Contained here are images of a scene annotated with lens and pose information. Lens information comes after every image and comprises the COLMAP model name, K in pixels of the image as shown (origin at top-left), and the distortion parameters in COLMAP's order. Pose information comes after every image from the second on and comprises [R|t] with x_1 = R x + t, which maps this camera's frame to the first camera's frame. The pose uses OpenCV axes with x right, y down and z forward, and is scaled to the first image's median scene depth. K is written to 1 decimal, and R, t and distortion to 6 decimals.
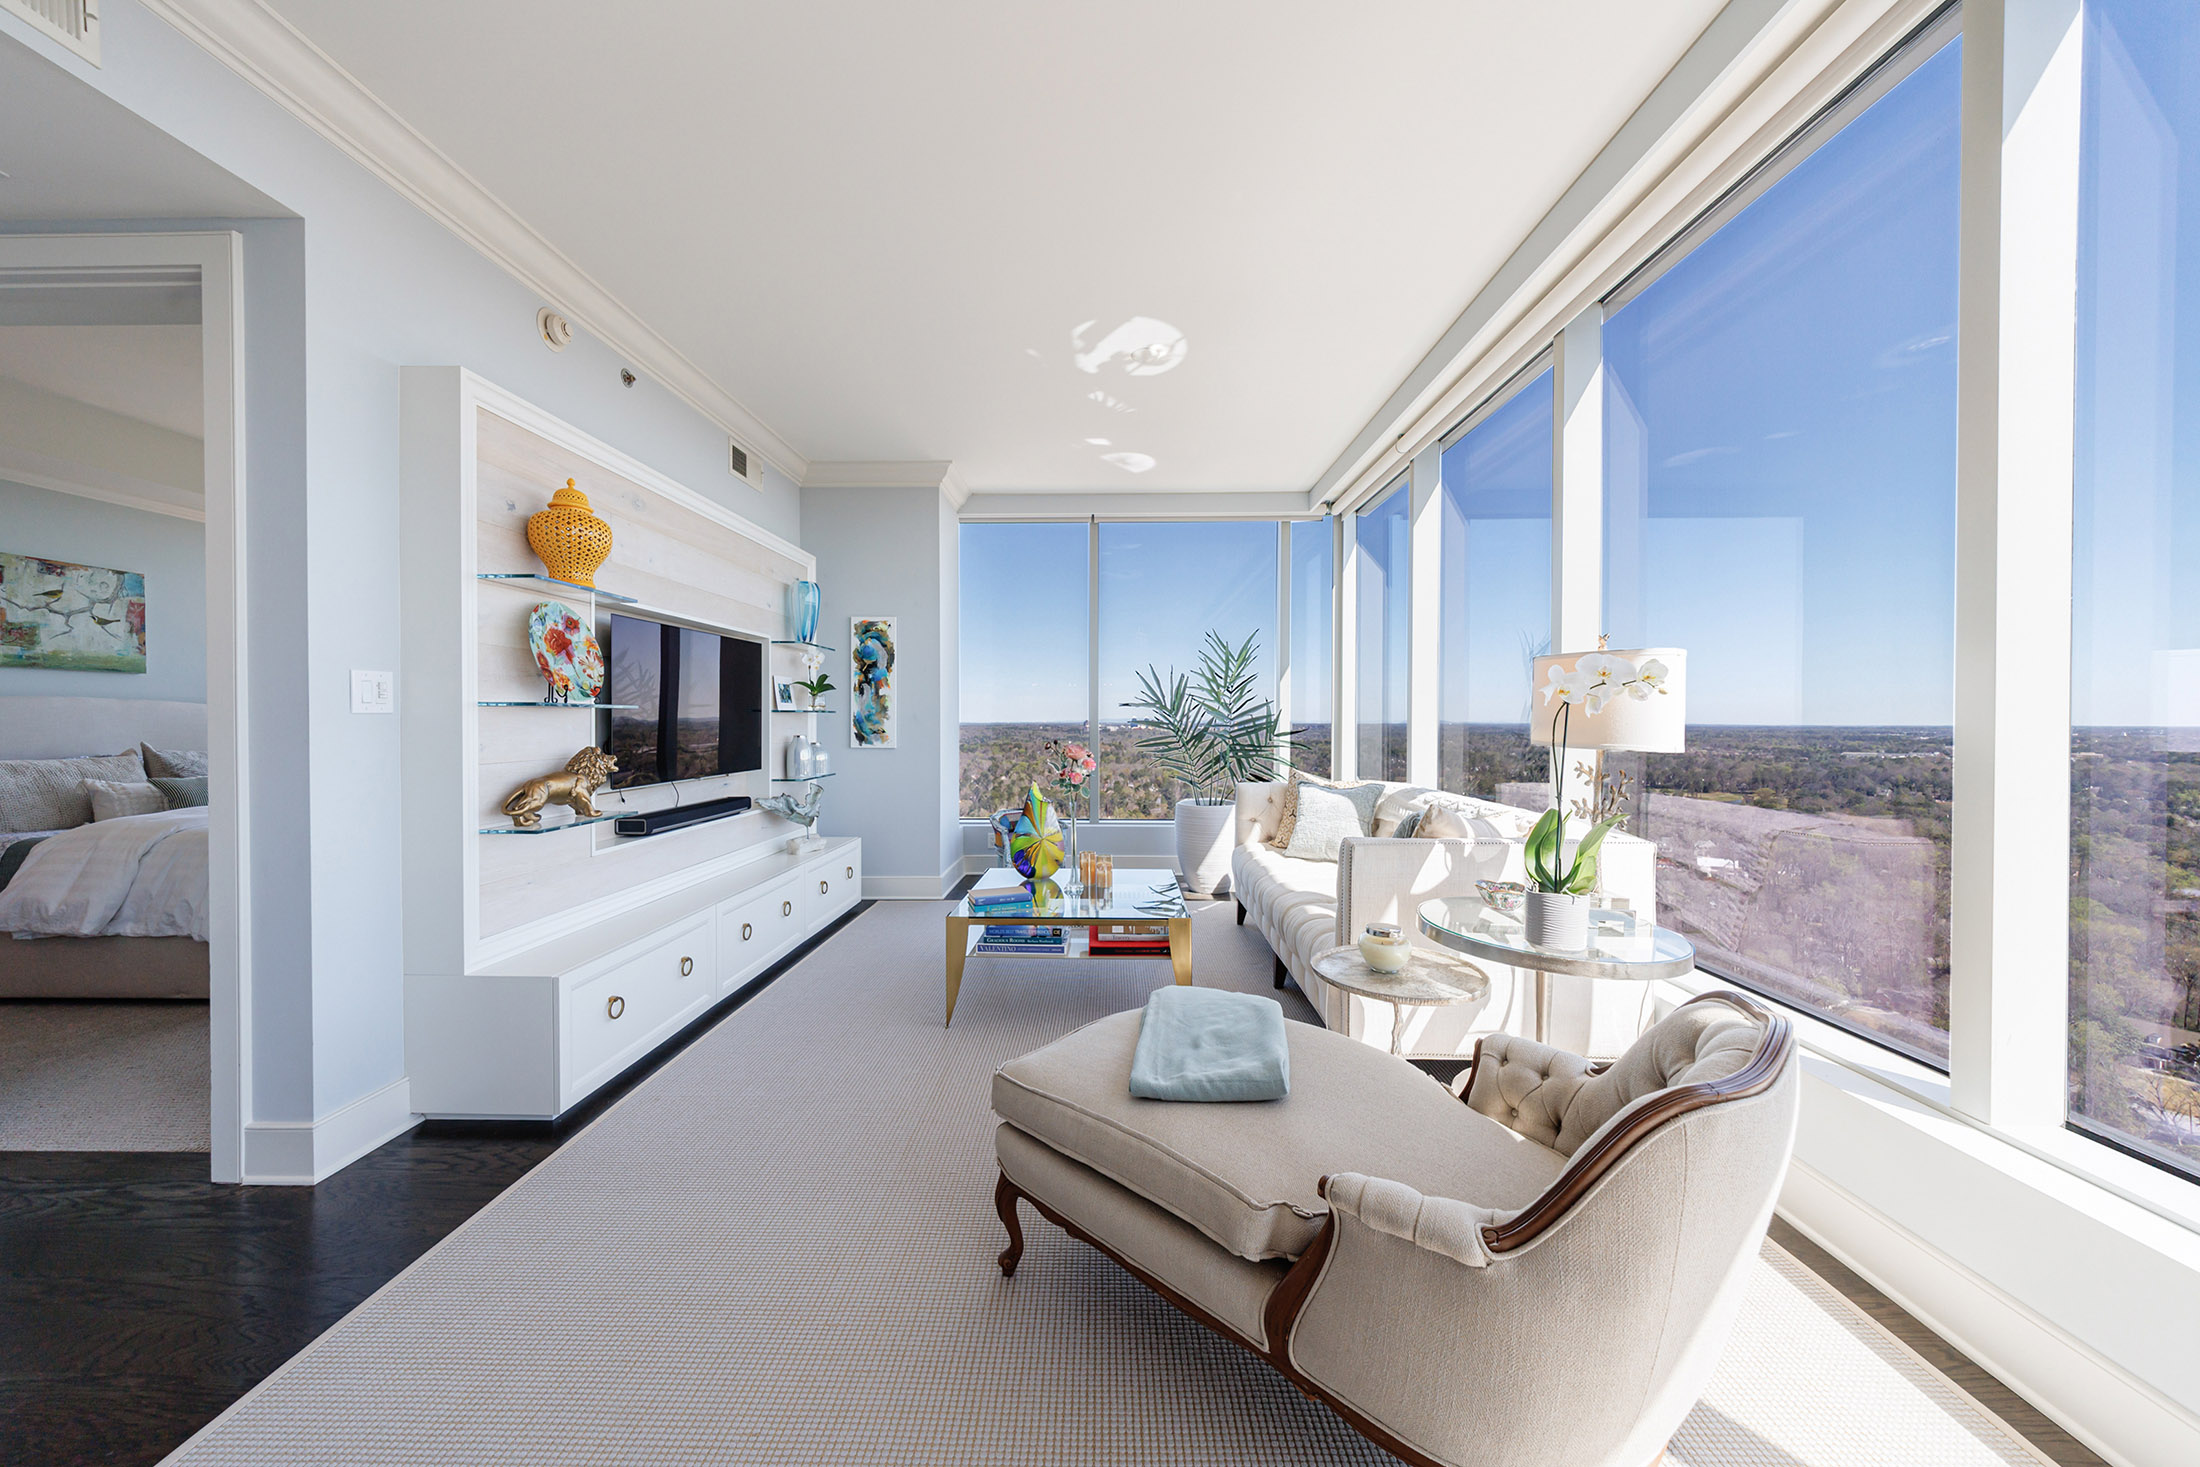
lens RADIAL K [[761.5, 0, 1090.5], [0, 761.5, 726.7], [0, 0, 1]] dist [0.007823, -0.000705]
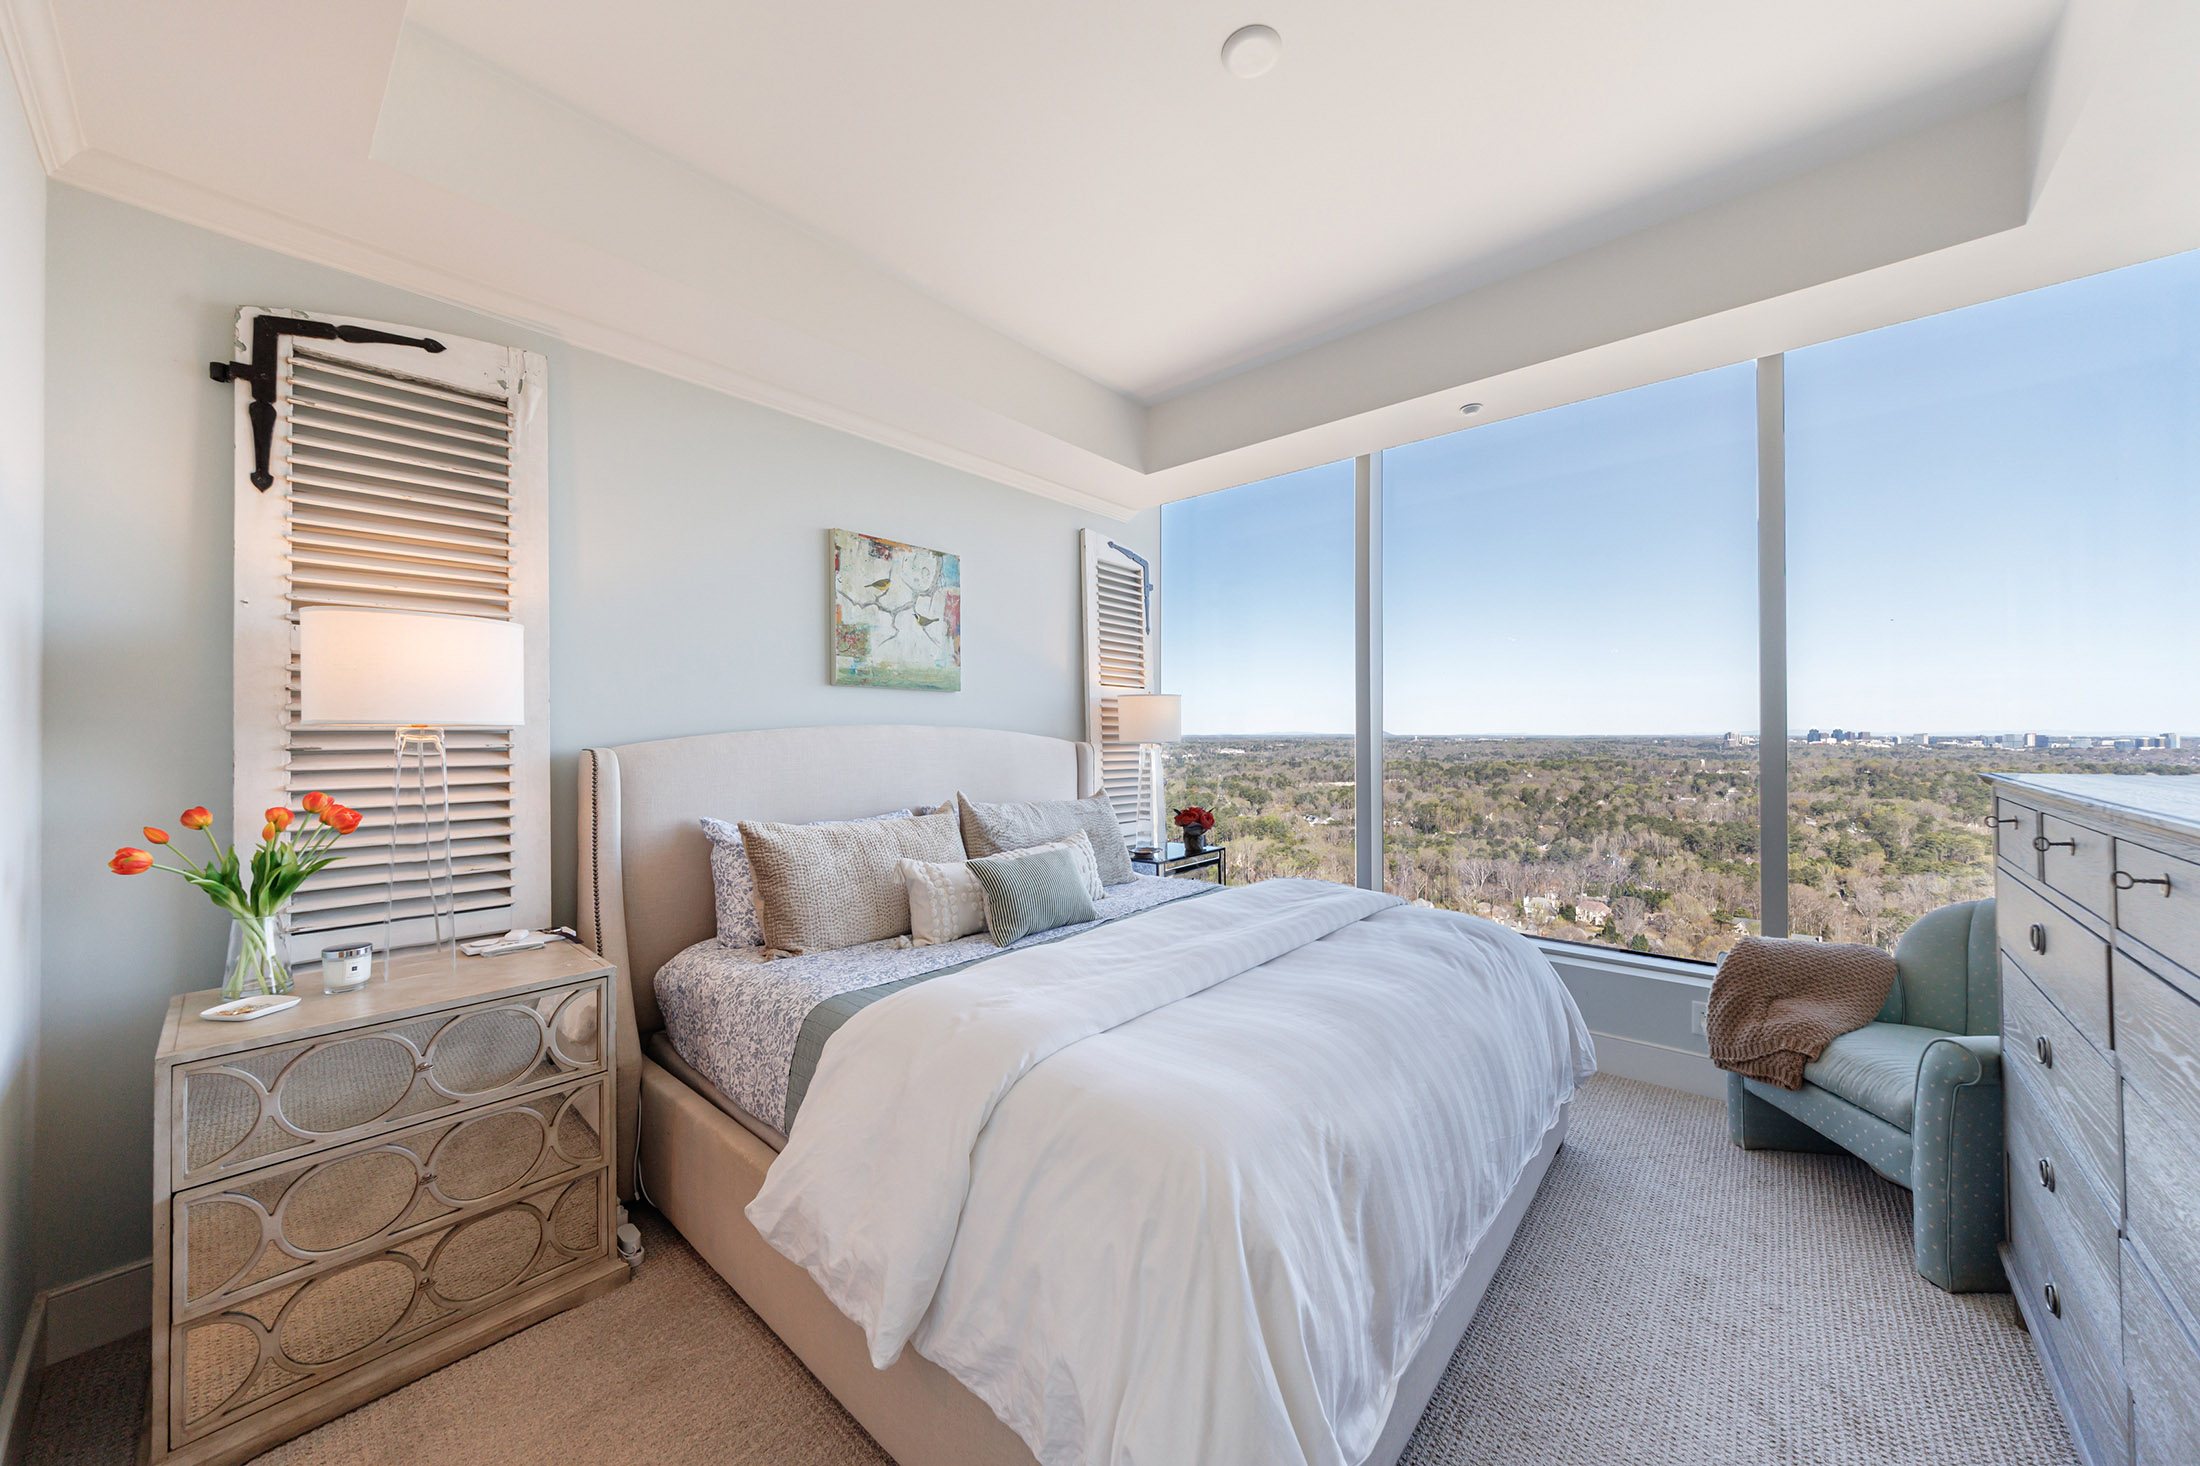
lens RADIAL K [[761.5, 0, 1087.5], [0, 761.5, 730.9], [0, 0, 1]] dist [0.007823, -0.000705]
pose [[0.762372, -0.003324, -0.647131, -0.696370], [-0.004065, 0.999942, -0.009925, -0.026118], [0.647127, 0.010197, 0.762314, 0.549654]]
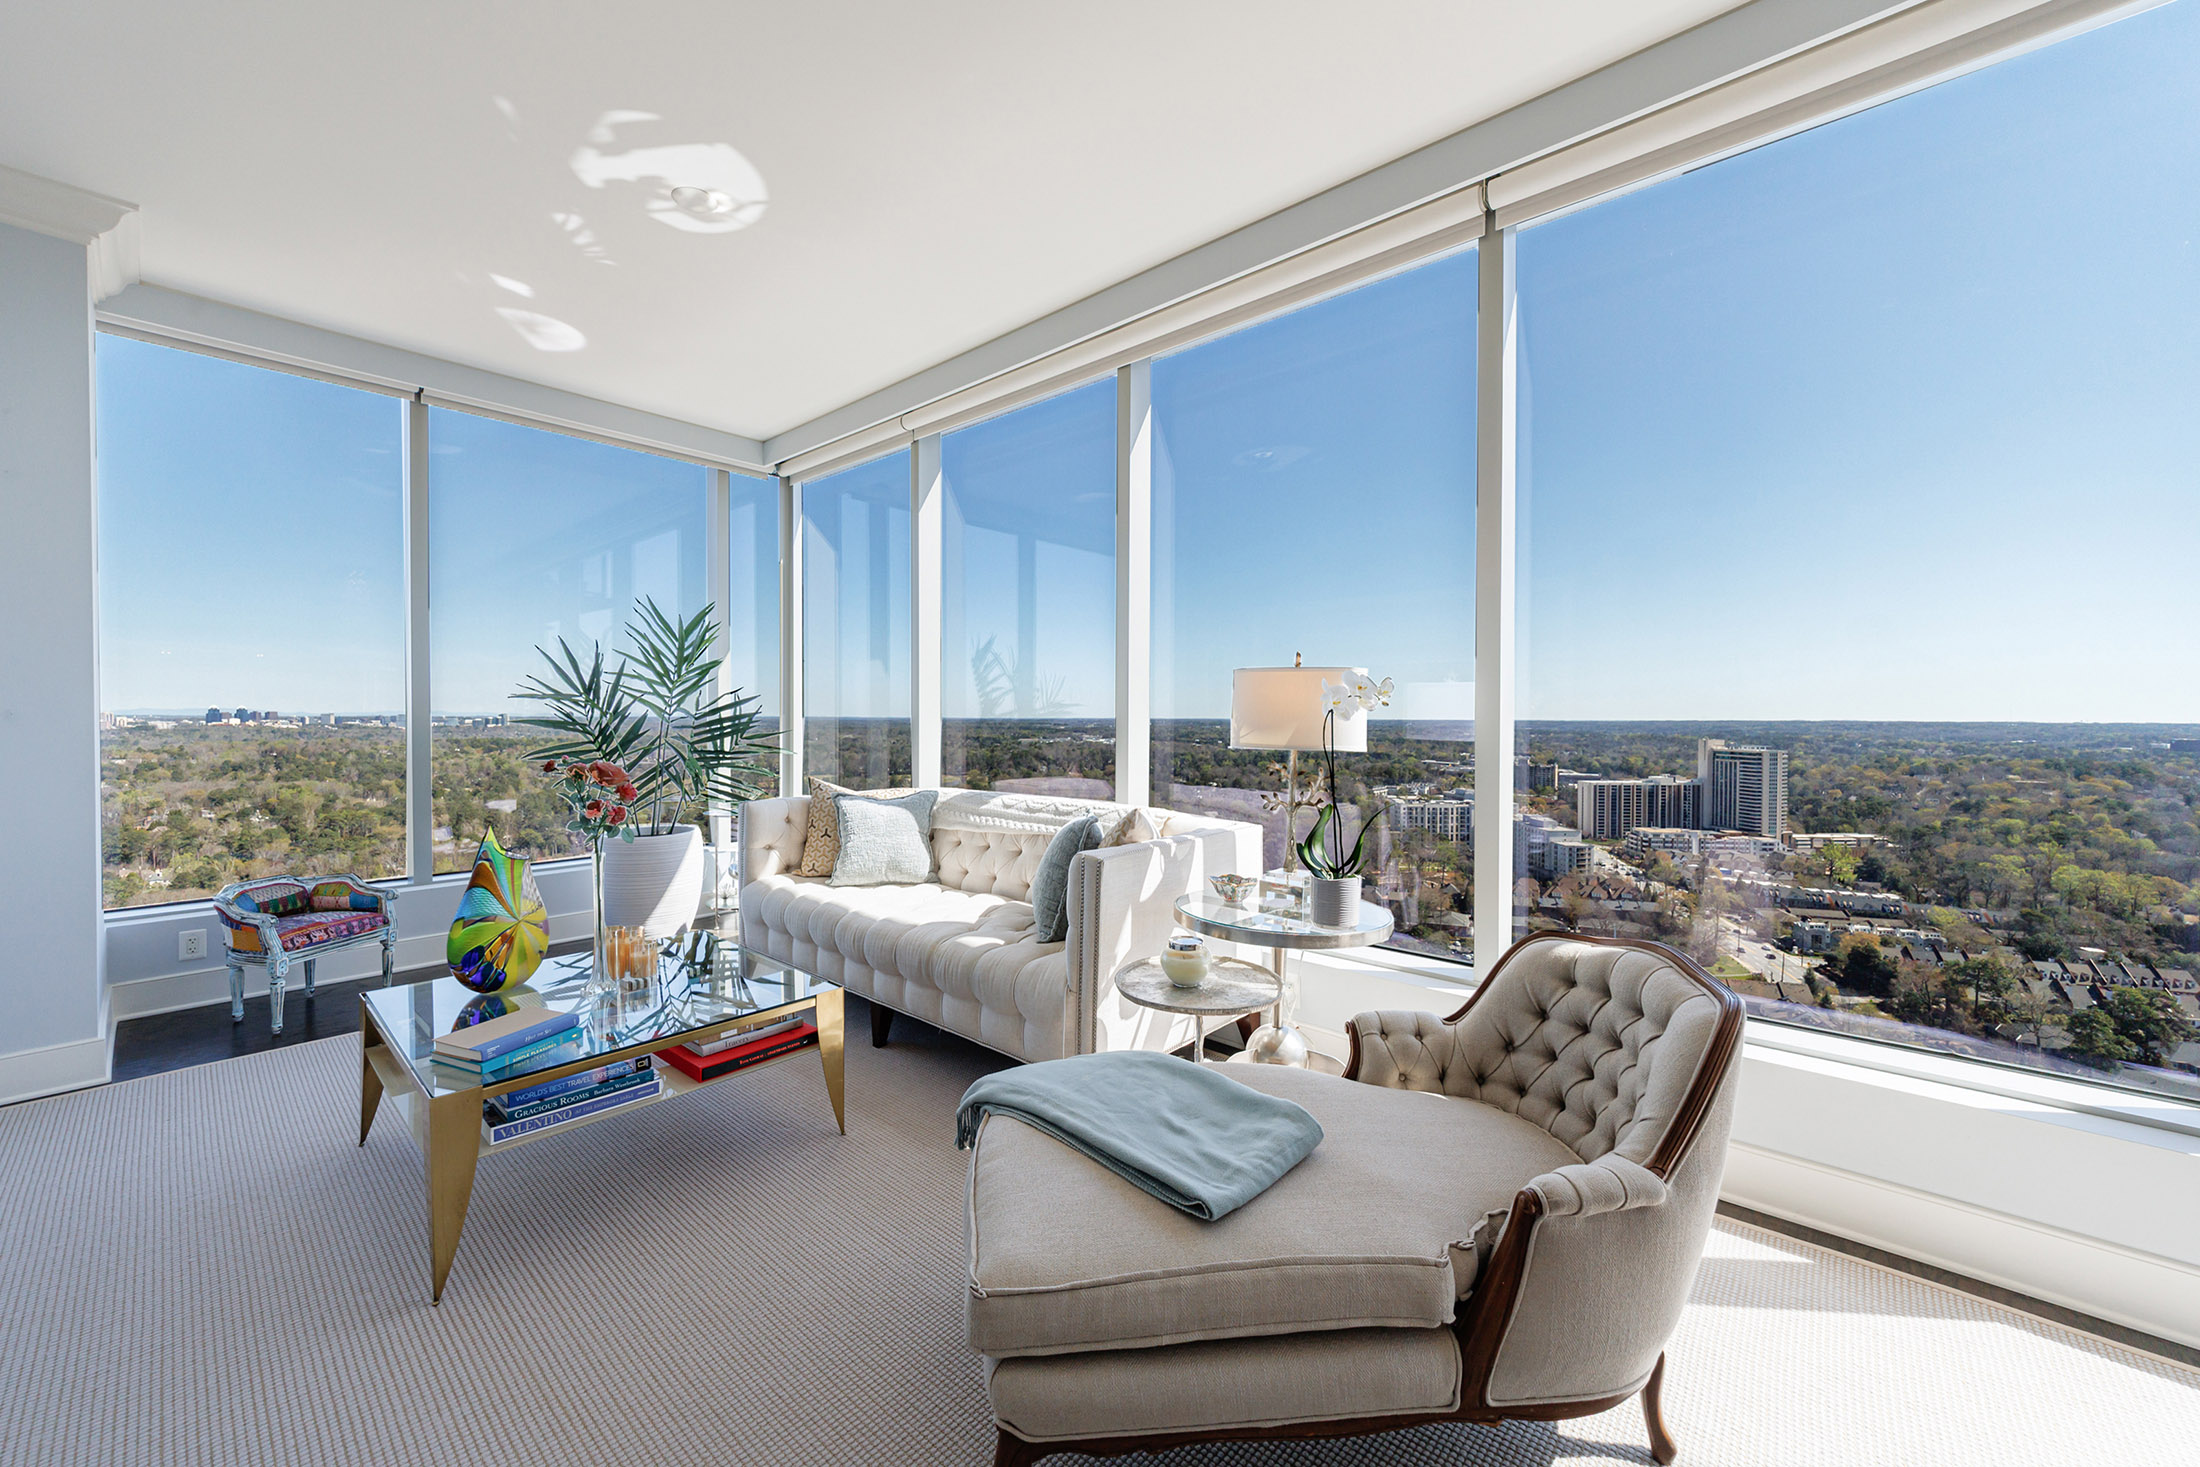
lens RADIAL K [[832.5, 0, 1097.7], [0, 832.5, 726.4], [0, 0, 1]] dist [-0.010206, 0.002997]
pose [[0.640450, -0.010460, 0.767929, -0.280845], [0.004467, 0.999941, 0.009895, -0.011805], [-0.767987, -0.002907, 0.640459, 0.233730]]
